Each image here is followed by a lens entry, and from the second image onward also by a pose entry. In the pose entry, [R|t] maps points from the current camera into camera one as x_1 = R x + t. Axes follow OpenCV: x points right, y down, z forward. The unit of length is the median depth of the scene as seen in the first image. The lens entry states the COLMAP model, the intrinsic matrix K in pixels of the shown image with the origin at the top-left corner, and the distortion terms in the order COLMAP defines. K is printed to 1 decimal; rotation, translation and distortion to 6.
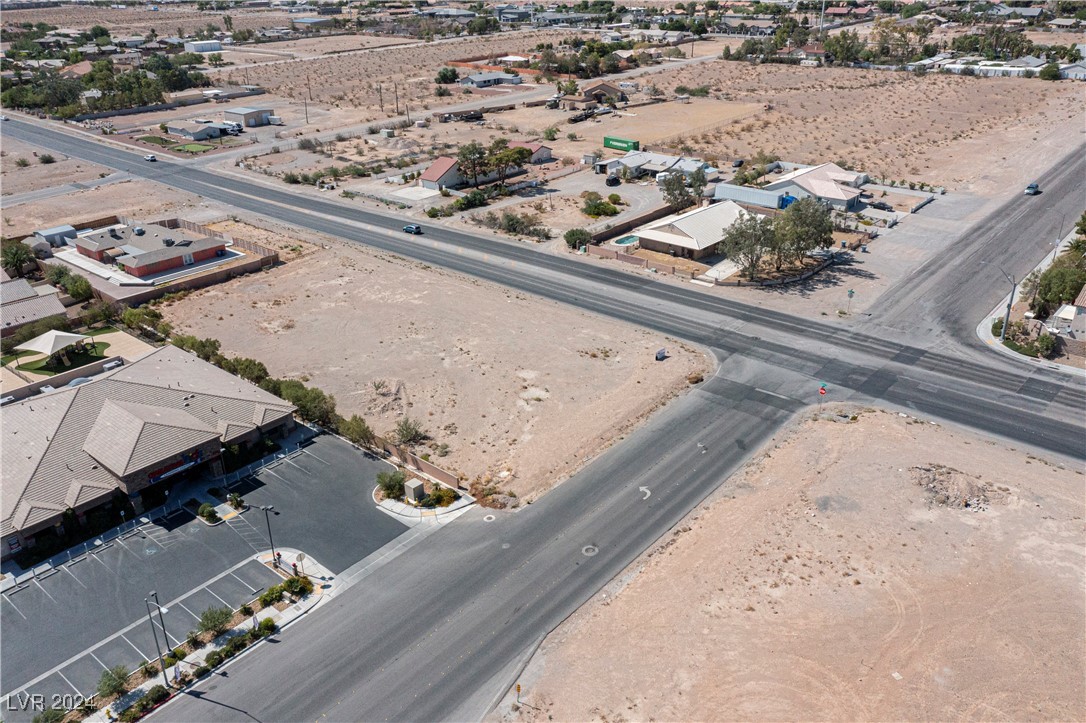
lens RADIAL K [[847.4, 0, 541.8], [0, 847.4, 388.6], [0, 0, 1]] dist [0.009386, 0.005265]
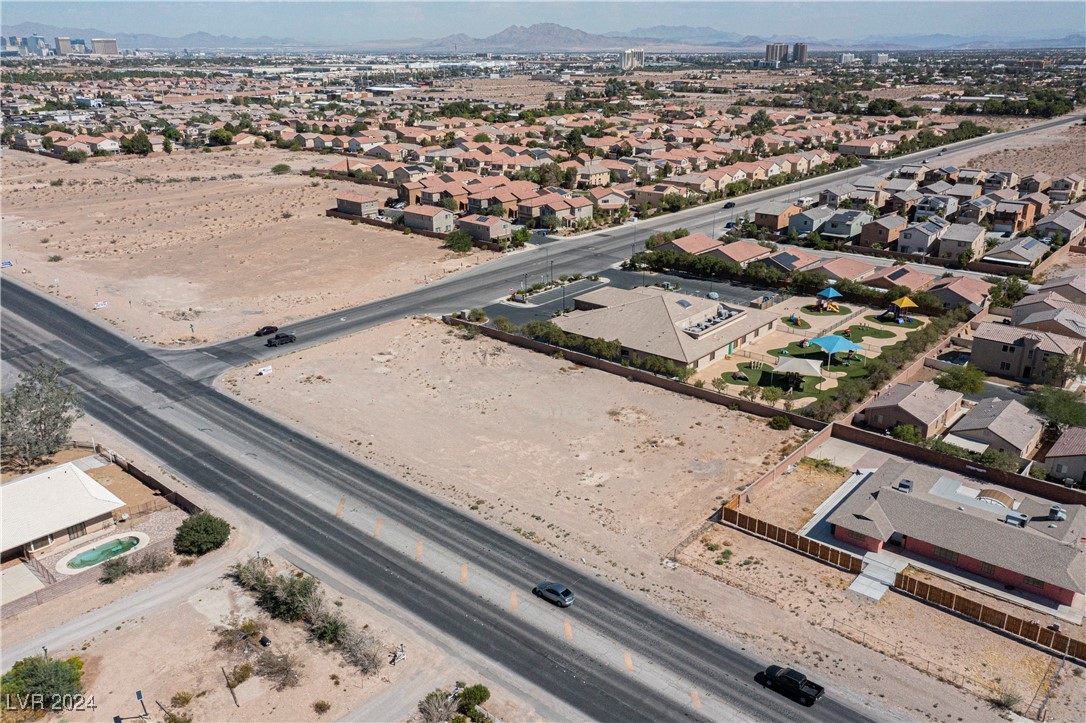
lens RADIAL K [[847.4, 0, 541.8], [0, 847.4, 388.6], [0, 0, 1]] dist [0.009386, 0.005265]
pose [[-0.999738, 0.018848, 0.012999, -0.216794], [0.022169, 0.655040, 0.755269, -0.758352], [0.005721, 0.755359, -0.655286, 1.501772]]
